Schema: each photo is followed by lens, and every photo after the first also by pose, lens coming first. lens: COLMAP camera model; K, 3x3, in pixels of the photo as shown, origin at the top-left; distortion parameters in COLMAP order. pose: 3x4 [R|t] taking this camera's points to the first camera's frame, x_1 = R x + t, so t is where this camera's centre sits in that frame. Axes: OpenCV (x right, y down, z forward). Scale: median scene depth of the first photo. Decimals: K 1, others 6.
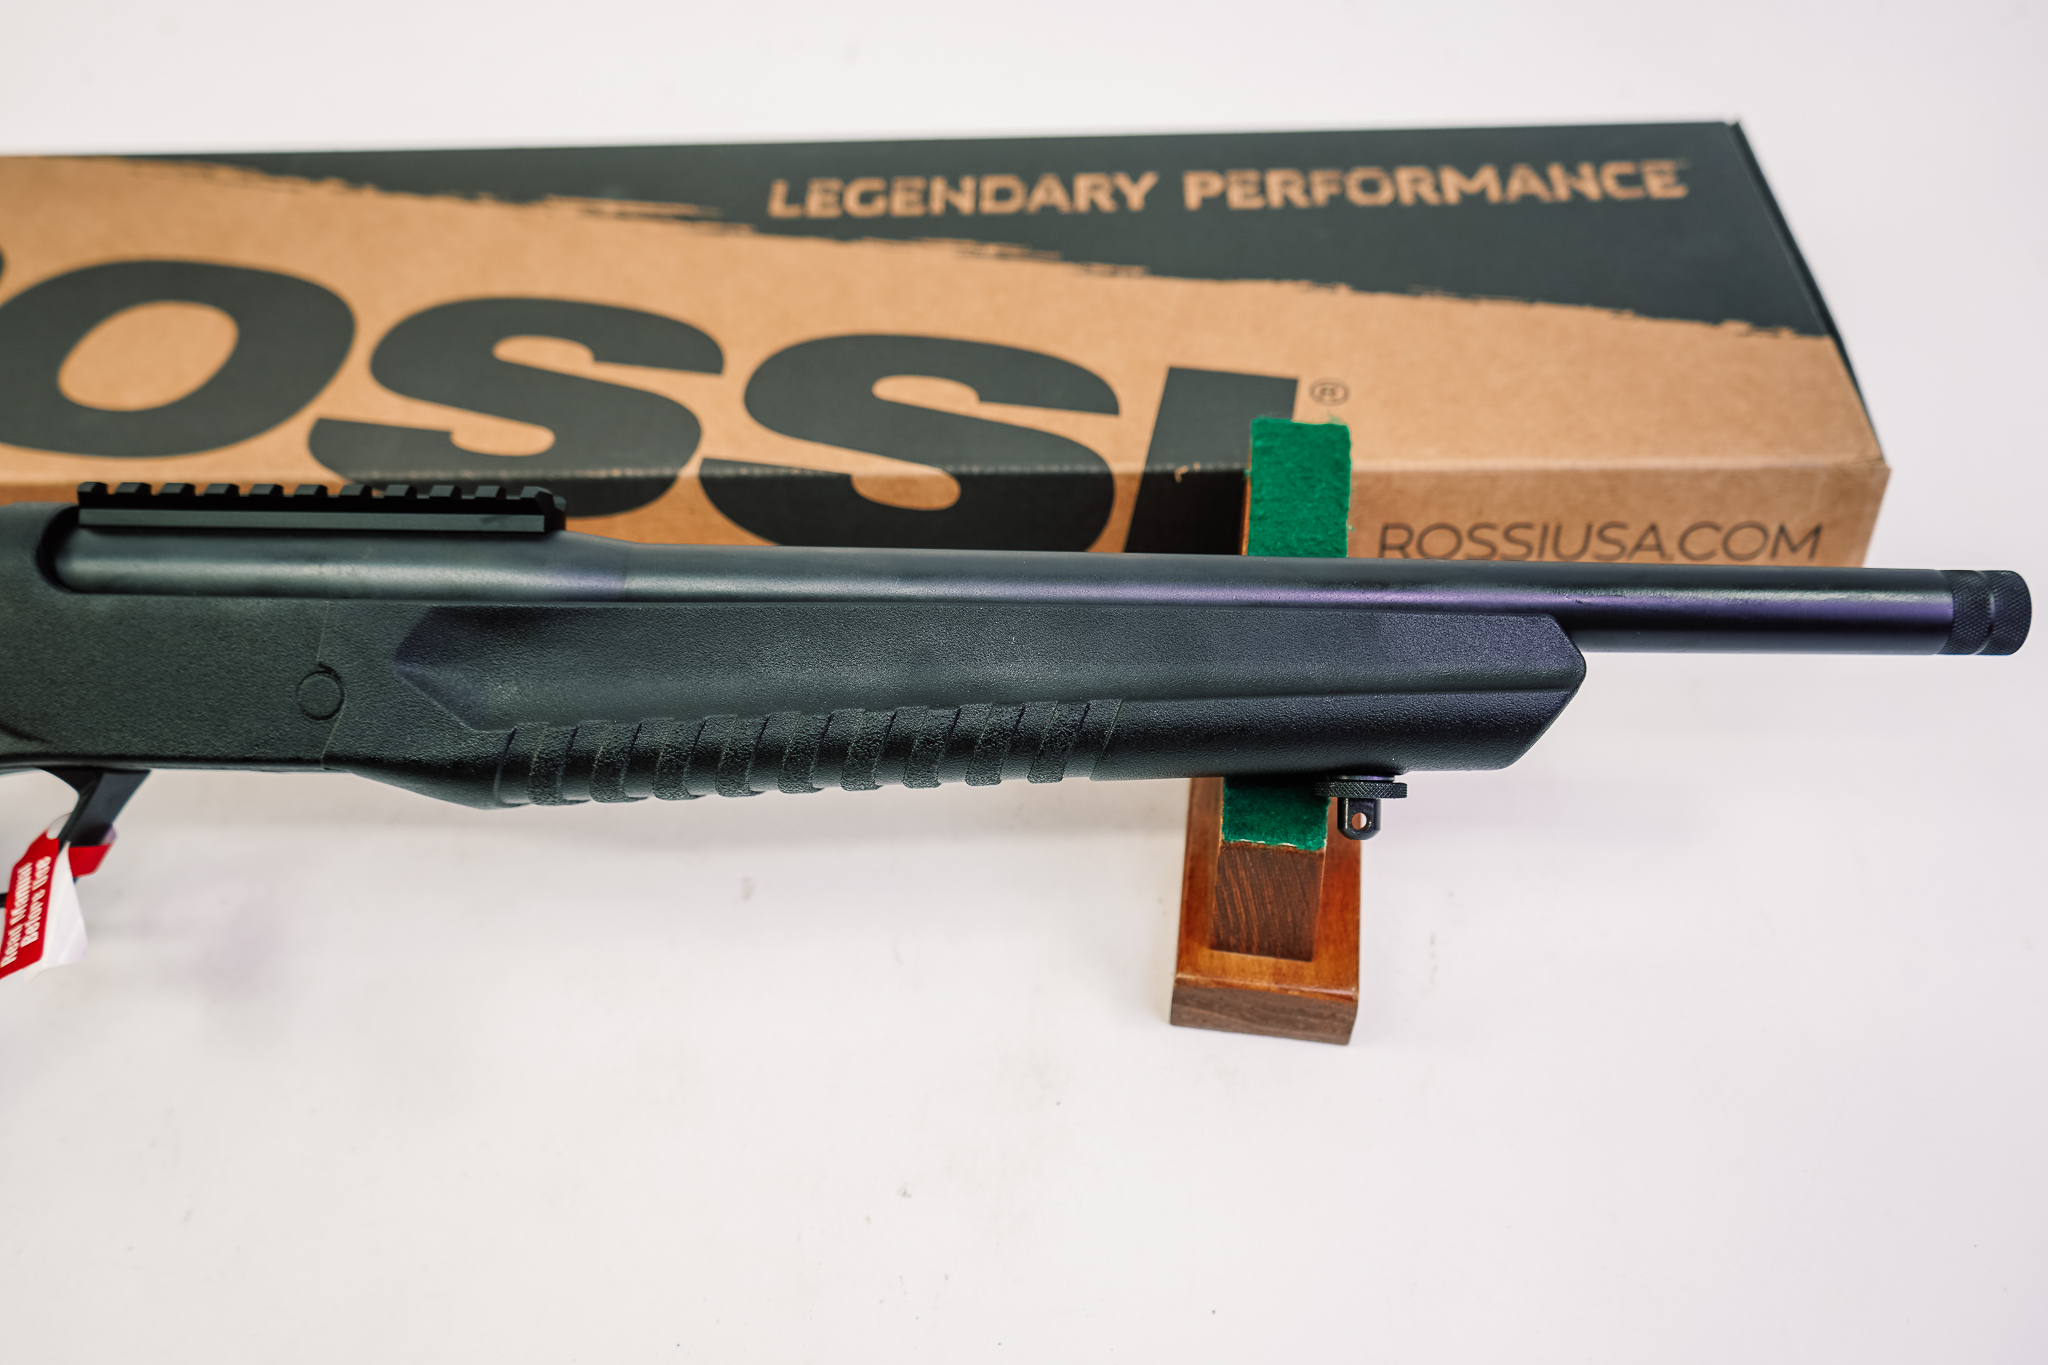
lens RADIAL K [[1632.9, 0, 1017.4], [0, 1632.9, 688.6], [0, 0, 1]] dist [-0.013428, 0.014499]
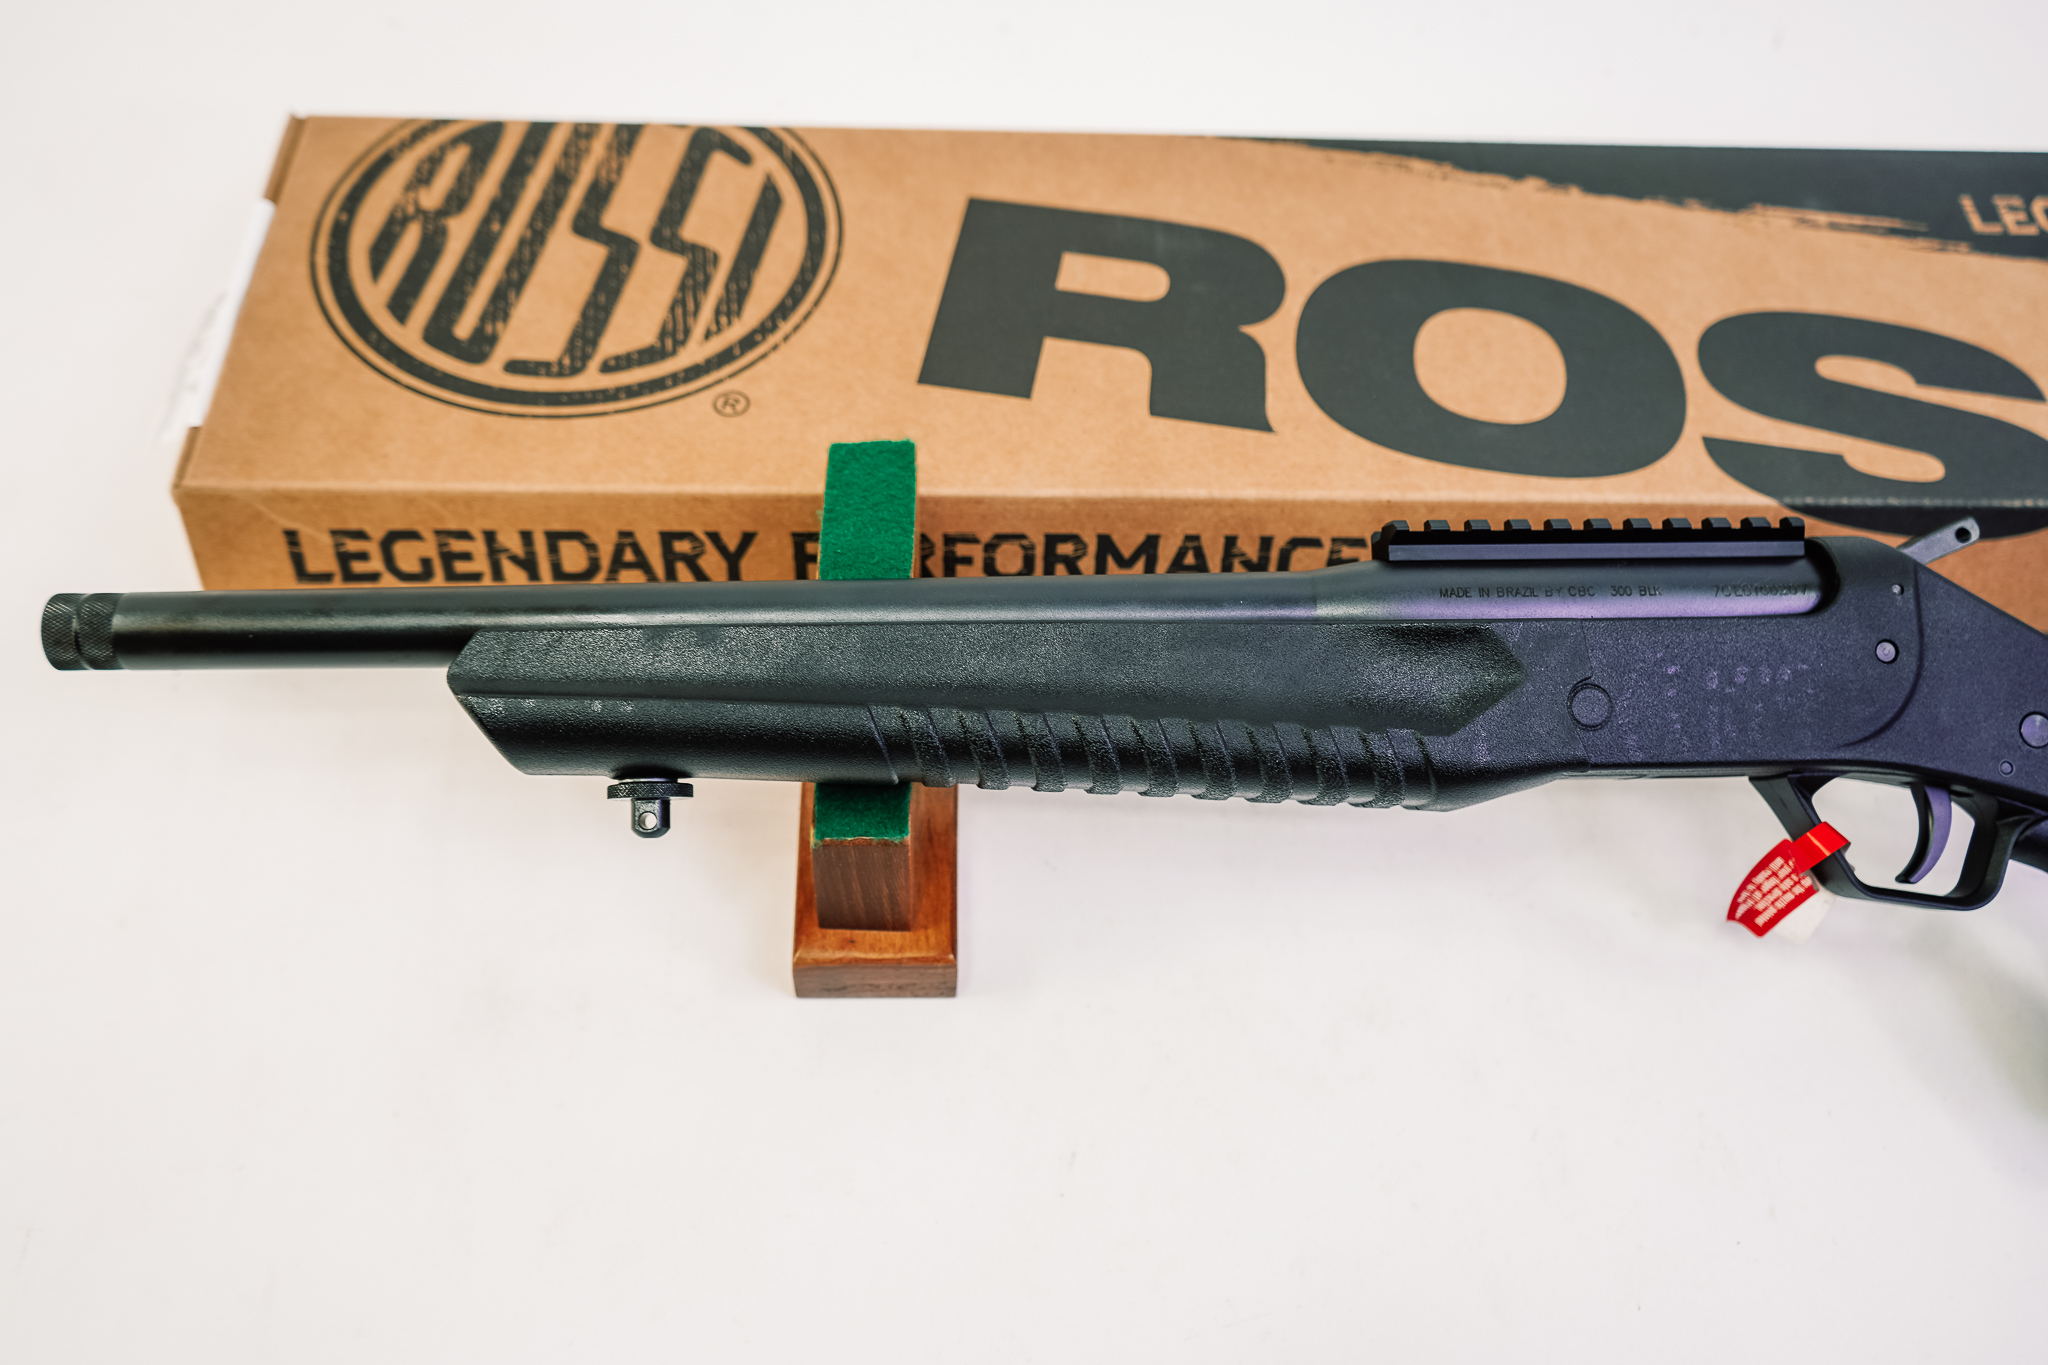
lens RADIAL K [[1632.9, 0, 1021.8], [0, 1632.9, 688.4], [0, 0, 1]] dist [-0.013428, 0.014499]
pose [[0.996586, 0.004447, 0.082438, -0.939111], [-0.012461, 0.995212, 0.096947, -0.099344], [-0.081612, -0.097644, 0.991870, -0.027412]]
